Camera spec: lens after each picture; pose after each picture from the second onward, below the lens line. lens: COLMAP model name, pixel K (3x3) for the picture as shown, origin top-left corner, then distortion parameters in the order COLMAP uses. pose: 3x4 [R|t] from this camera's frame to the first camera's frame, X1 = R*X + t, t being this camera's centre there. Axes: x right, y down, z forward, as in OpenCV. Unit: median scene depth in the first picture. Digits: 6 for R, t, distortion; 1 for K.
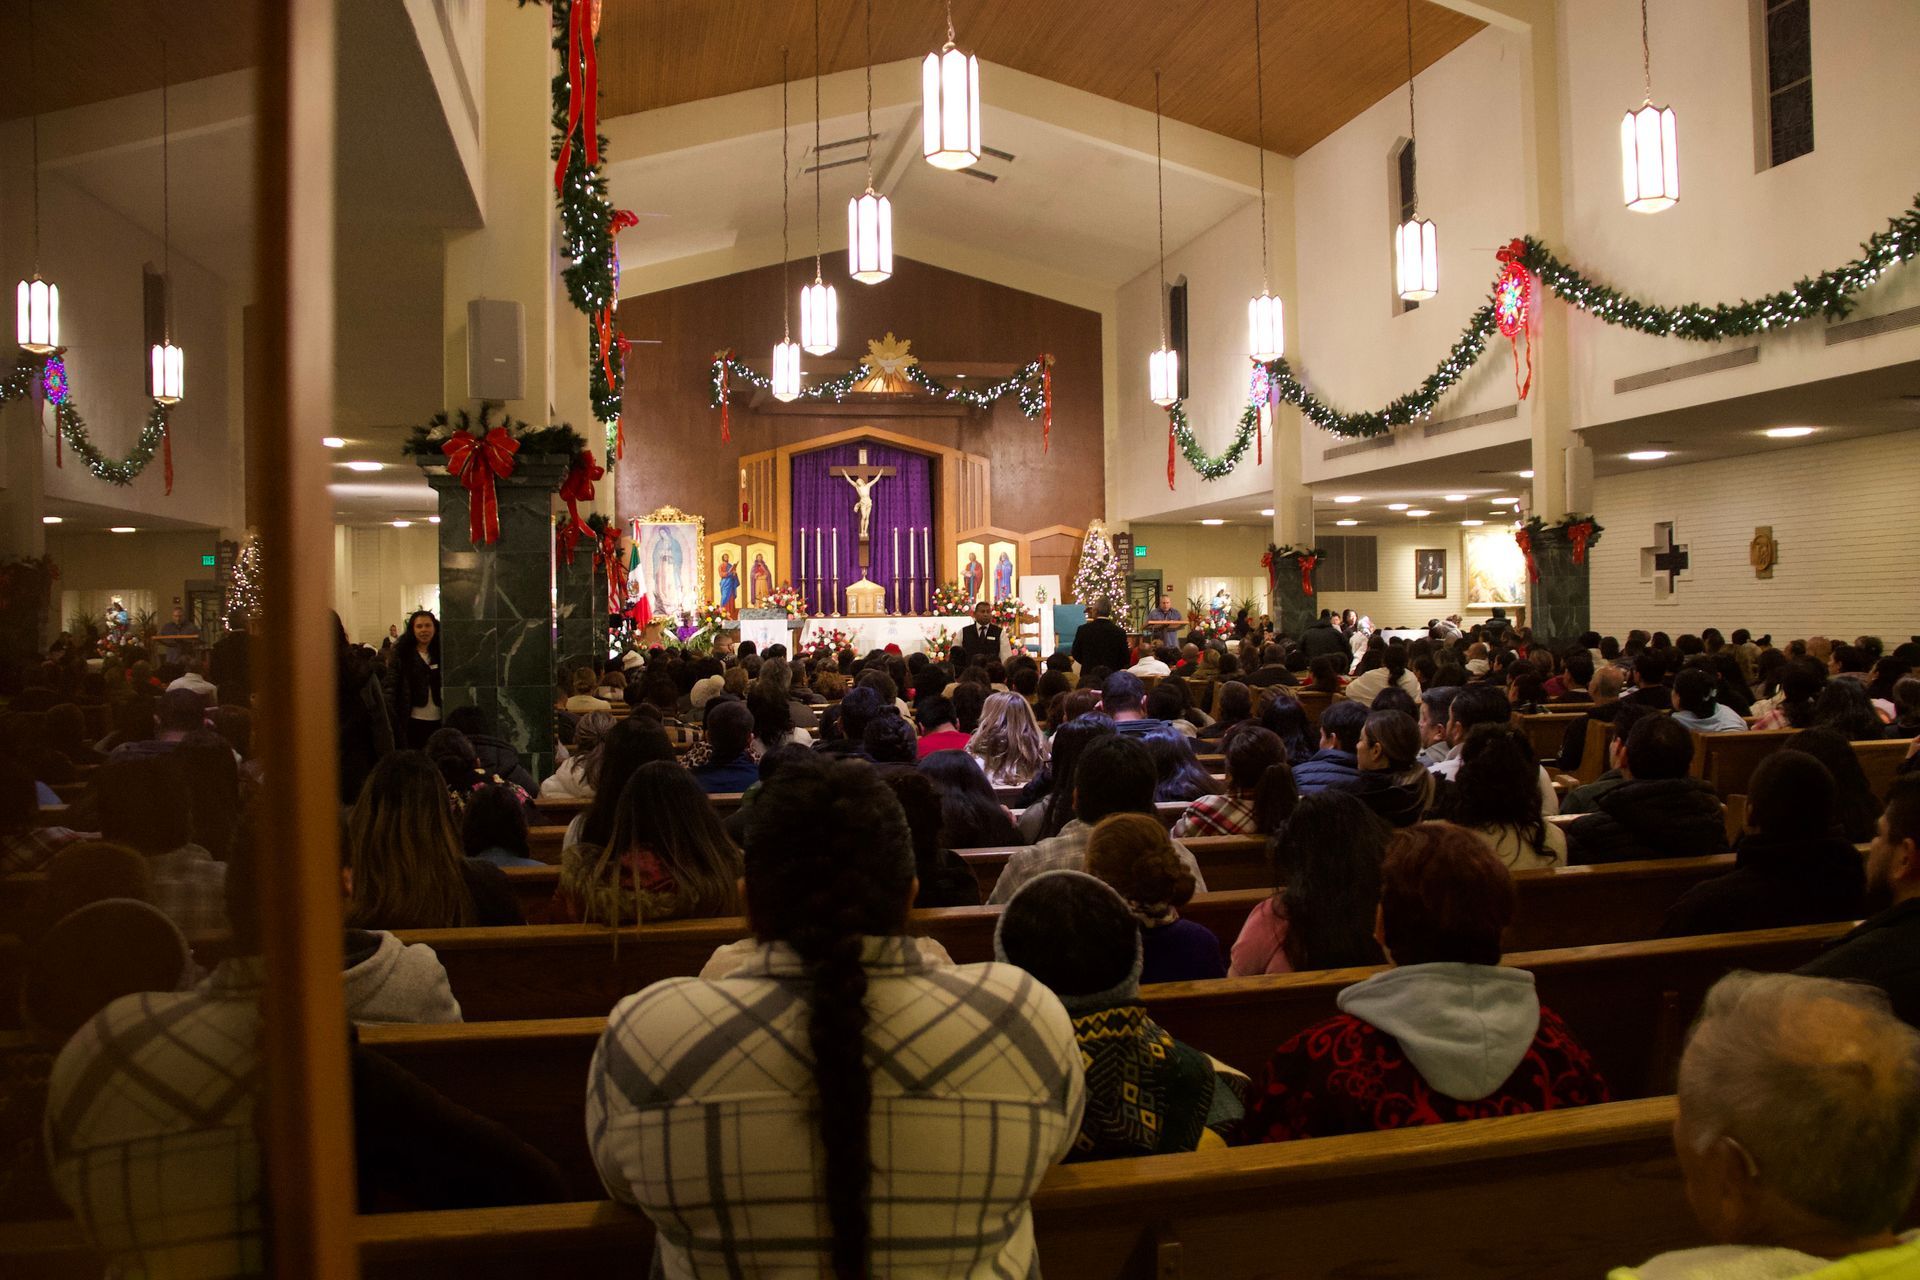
lens RADIAL K [[1608.1, 0, 991.7], [0, 1608.1, 655.3], [0, 0, 1]] dist [-0.187265, 0.170316]
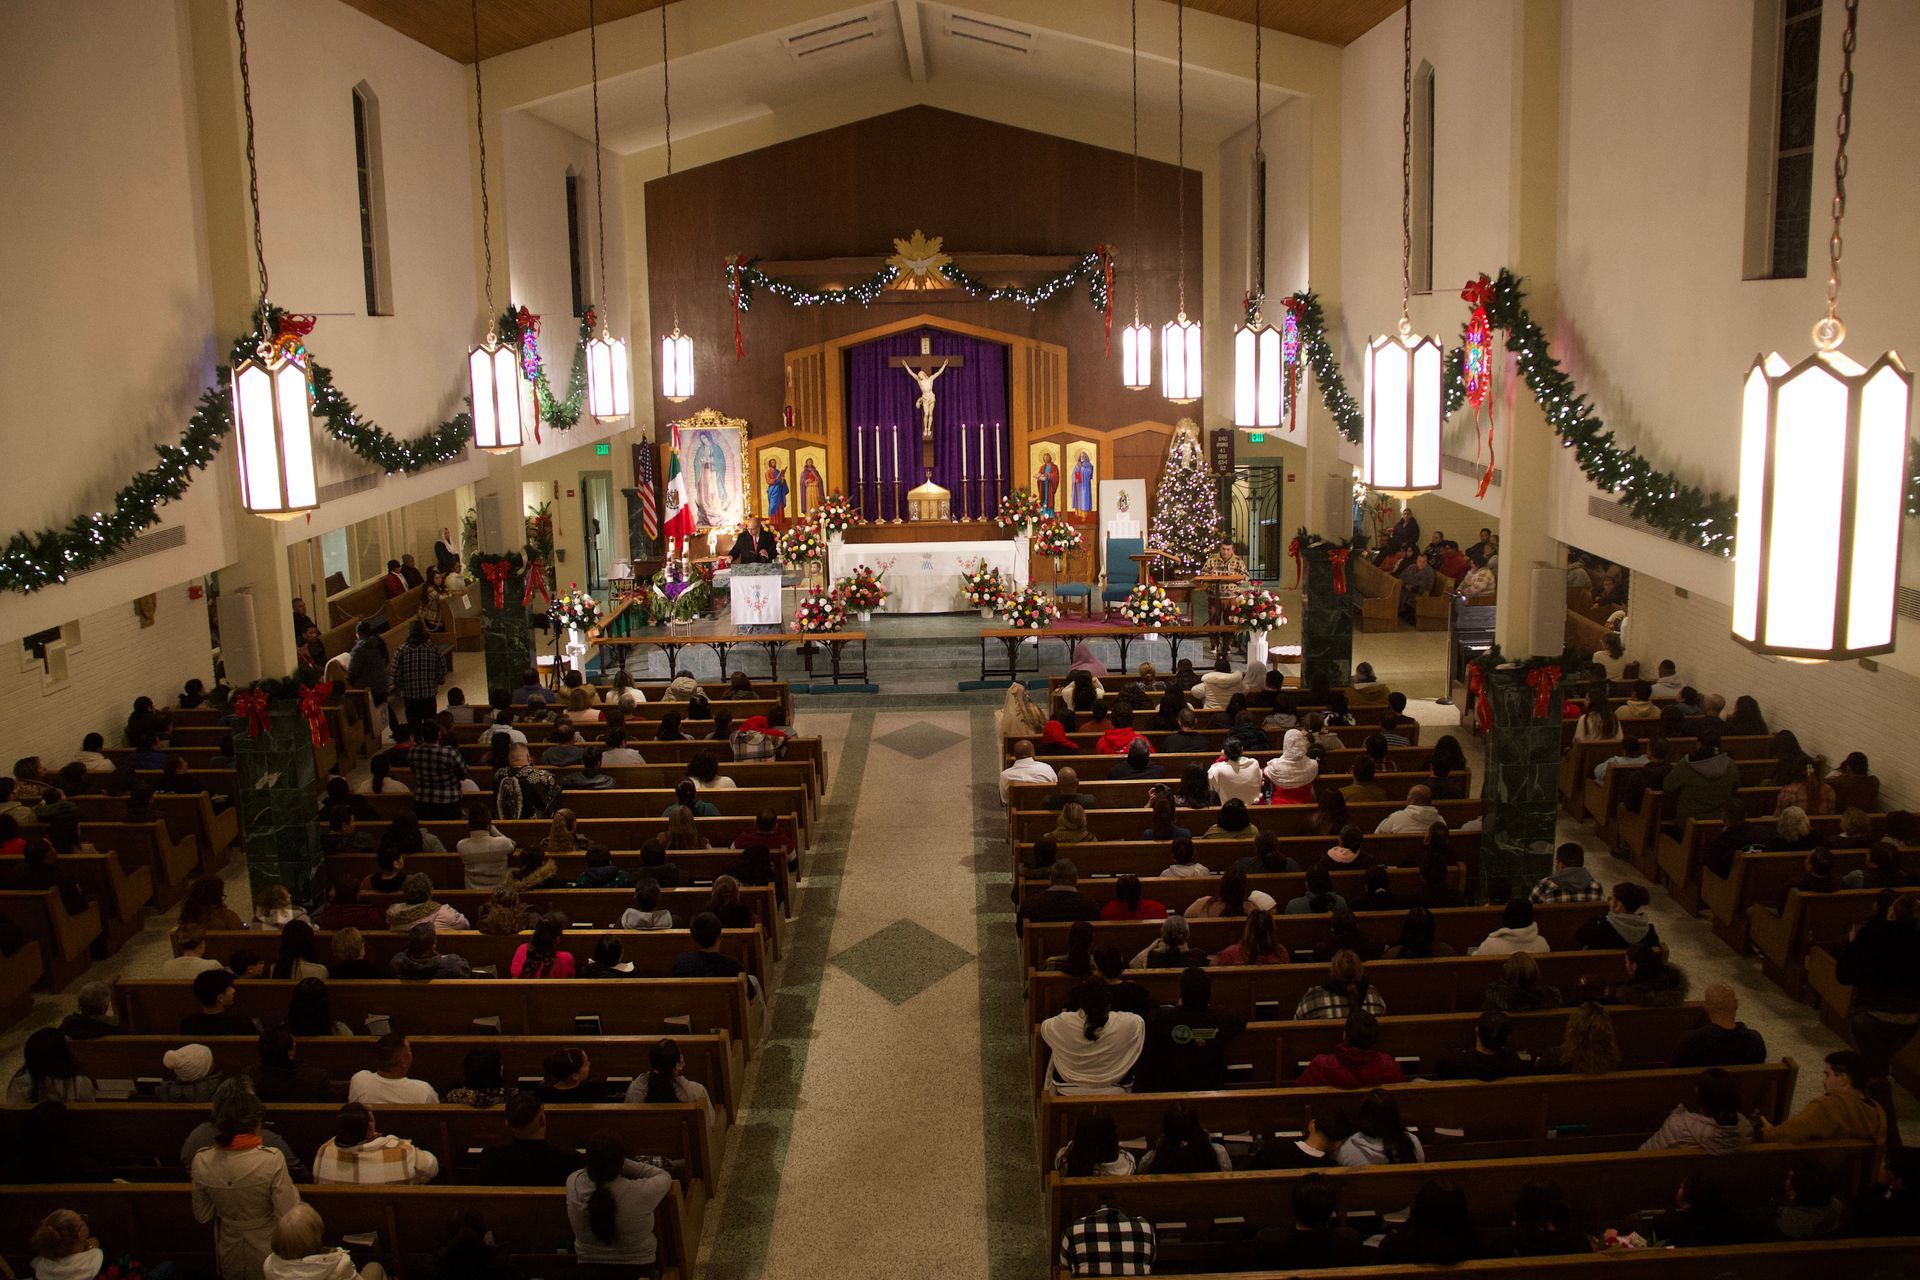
lens RADIAL K [[1608.1, 0, 991.7], [0, 1608.1, 655.3], [0, 0, 1]] dist [-0.187265, 0.170316]
pose [[0.980066, 0.037892, -0.195026, 0.140935], [-0.000849, 0.982433, 0.186612, -0.124205], [0.198671, -0.182726, 0.962881, 0.118272]]
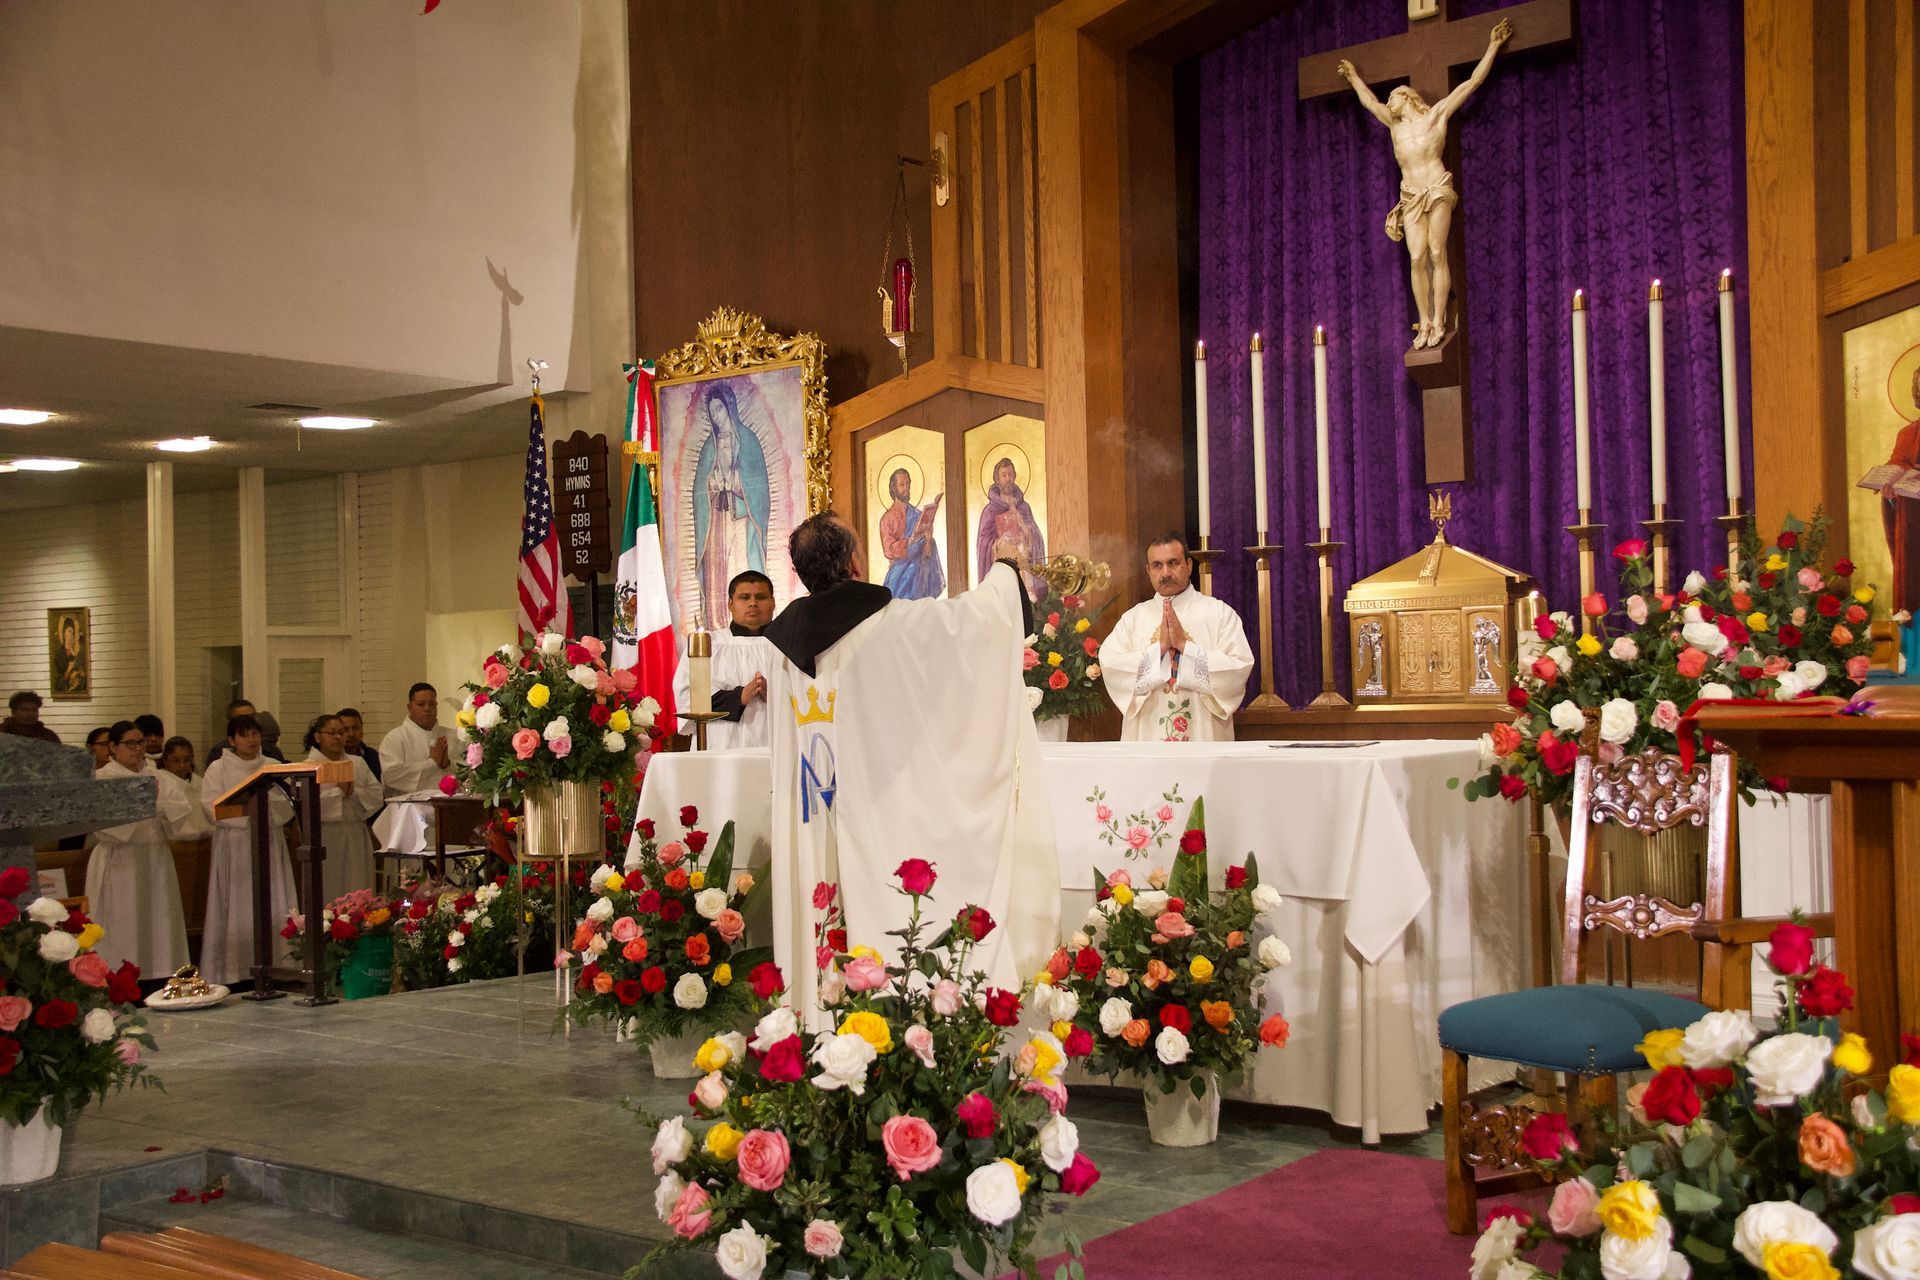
lens RADIAL K [[2157.7, 0, 988.0], [0, 2157.7, 646.9], [0, 0, 1]] dist [-0.051951, 0.374028]
pose [[0.626568, -0.012611, -0.779265, 0.115319], [-0.001319, 0.999850, -0.017241, -0.028484], [0.779366, 0.011830, 0.626457, 0.791557]]
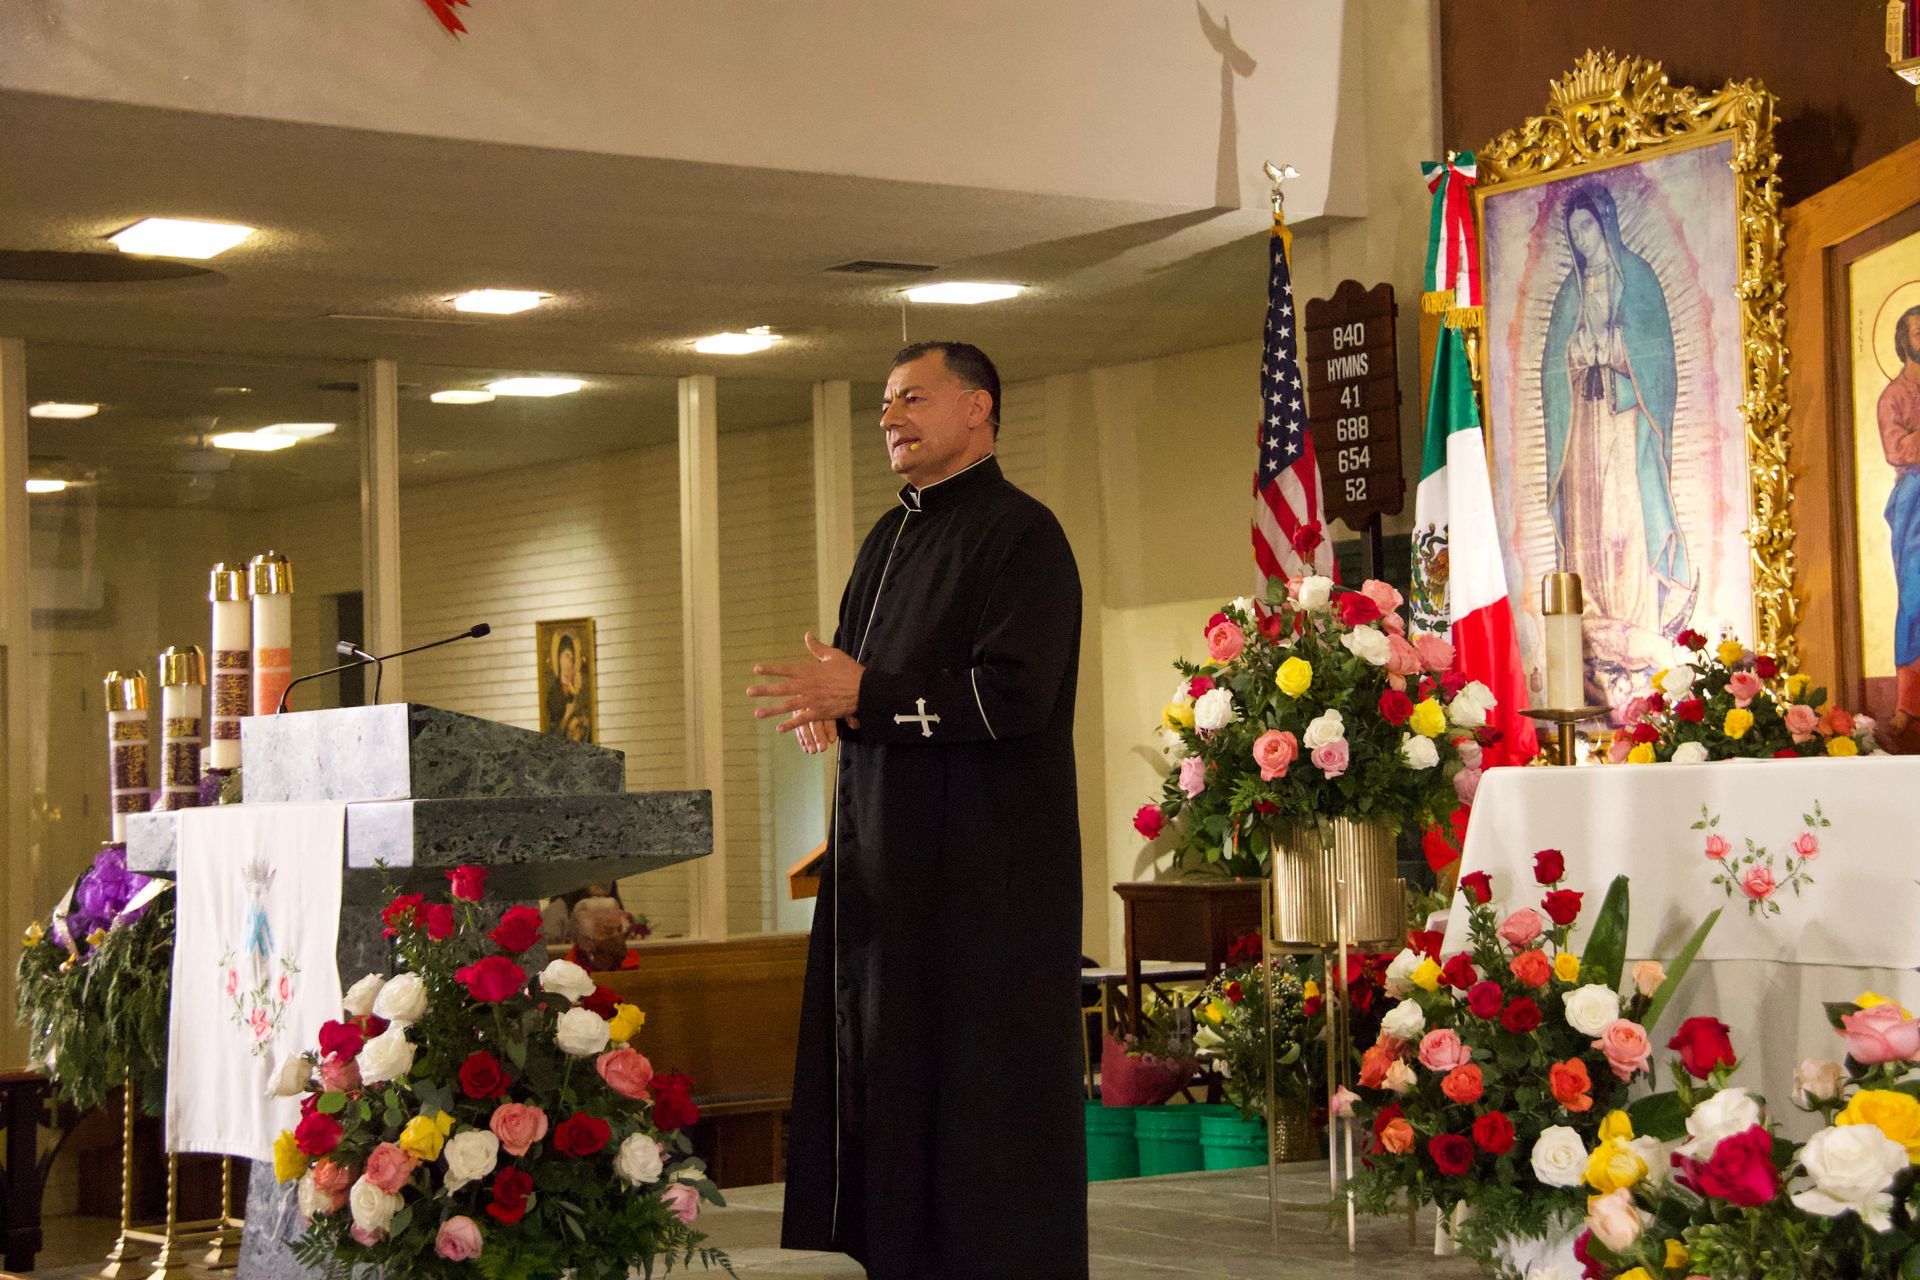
lens RADIAL K [[3636.4, 0, 996.9], [0, 3636.4, 640.8], [0, 0, 1]] dist [0.279667, 1.053018]
pose [[0.385289, -0.037058, -0.922052, 0.117250], [0.004571, 0.999258, -0.038251, -0.019763], [0.922785, 0.010523, 0.385172, 0.788943]]
